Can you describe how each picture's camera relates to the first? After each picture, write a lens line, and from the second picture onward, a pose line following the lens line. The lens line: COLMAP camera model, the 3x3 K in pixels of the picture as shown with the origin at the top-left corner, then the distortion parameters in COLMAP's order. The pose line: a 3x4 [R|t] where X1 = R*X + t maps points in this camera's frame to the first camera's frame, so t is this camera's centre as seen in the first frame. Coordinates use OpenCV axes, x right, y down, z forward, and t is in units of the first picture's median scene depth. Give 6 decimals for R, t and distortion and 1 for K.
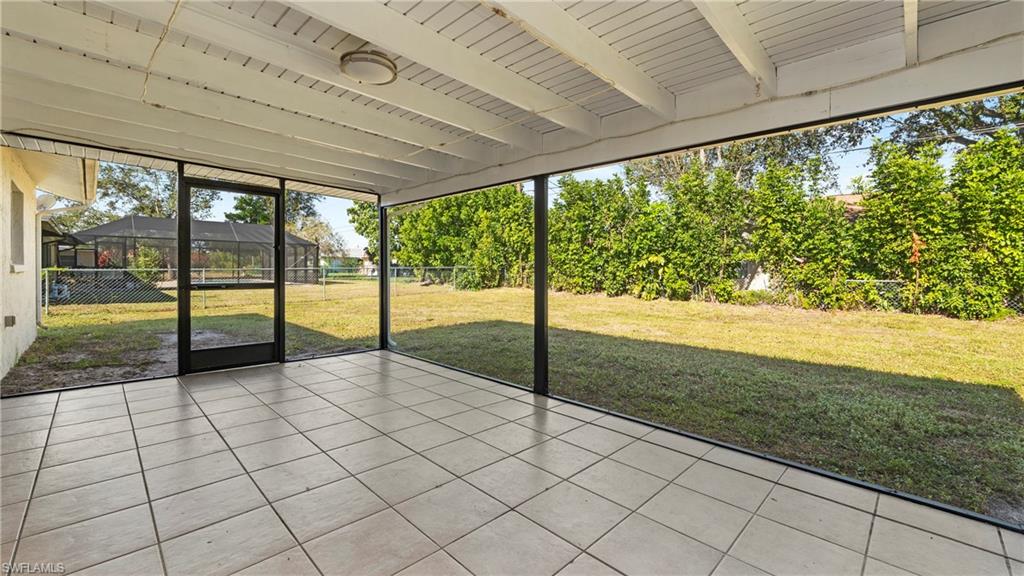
lens RADIAL K [[420.8, 0, 509.7], [0, 420.8, 267.6], [0, 0, 1]] dist [-0.004134, -0.000005]
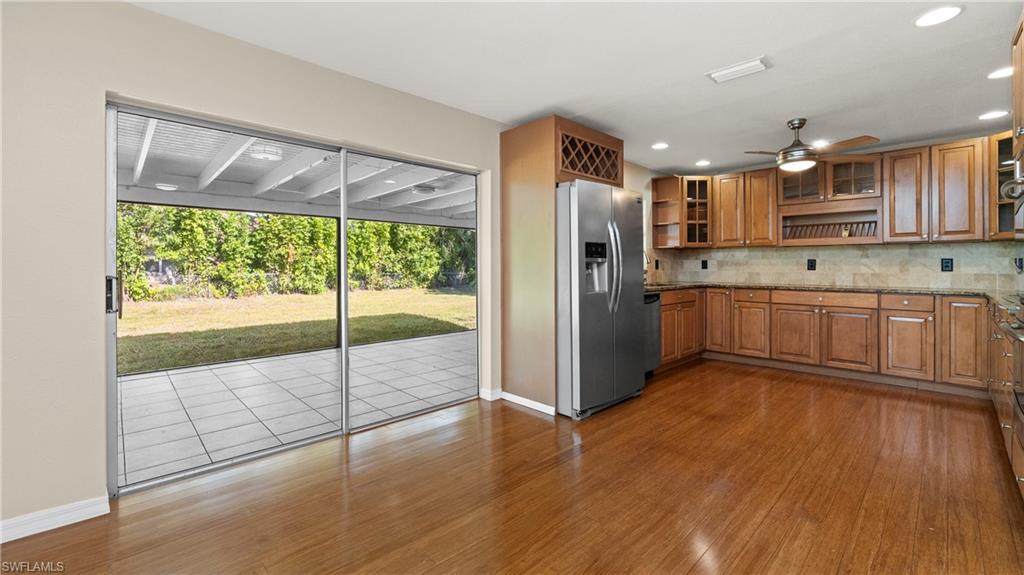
lens RADIAL K [[420.8, 0, 509.7], [0, 420.8, 267.1], [0, 0, 1]] dist [-0.004134, -0.000005]
pose [[0.038775, -0.013056, 0.999163, -0.536759], [-0.003526, 0.999907, 0.013203, -0.014850], [-0.999242, -0.004035, 0.038726, 0.089959]]
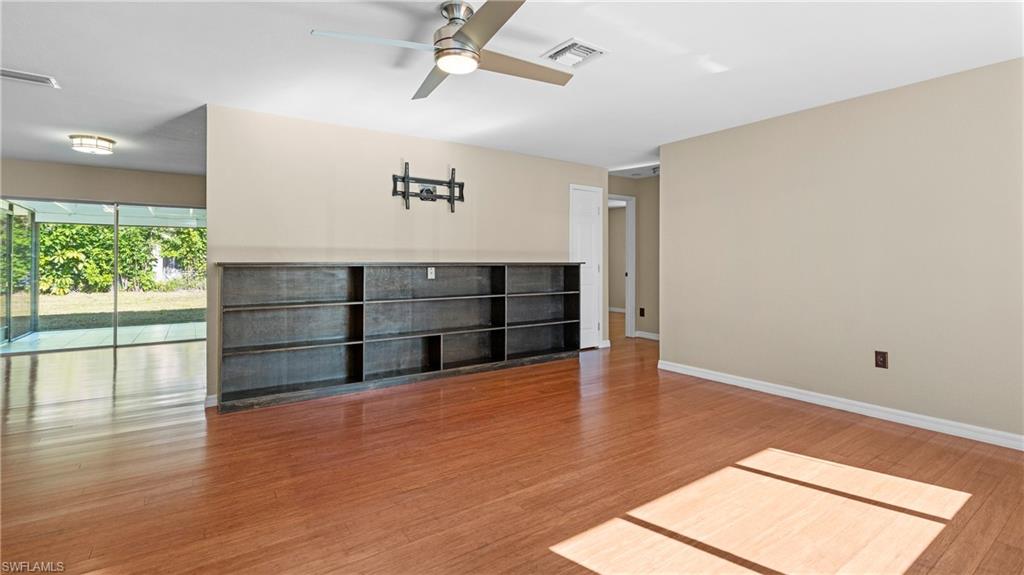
lens RADIAL K [[461.4, 0, 510.7], [0, 461.4, 260.6], [0, 0, 1]] dist [-0.000035, -0.000067]
pose [[0.192148, -0.005917, 0.981348, -0.736501], [-0.000815, 0.999981, 0.006189, -0.018068], [-0.981366, -0.001989, 0.192140, -0.375720]]
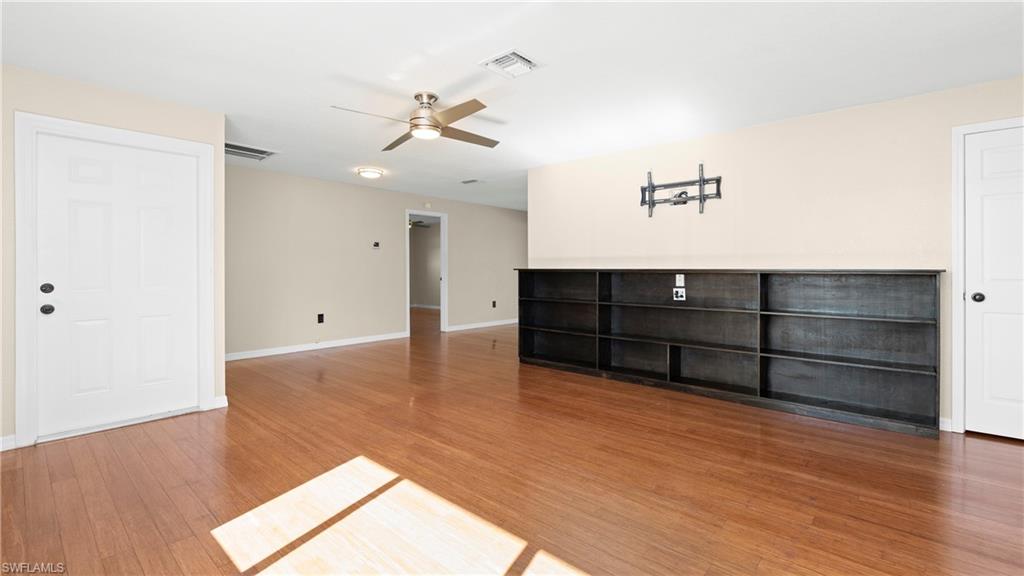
lens RADIAL K [[441.6, 0, 506.0], [0, 441.6, 267.9], [0, 0, 1]] dist [-0.001911, -0.000121]
pose [[0.998725, -0.007395, 0.049938, -0.503702], [0.007315, 0.999972, 0.001786, -0.016524], [-0.049950, -0.001419, 0.998751, -0.603888]]
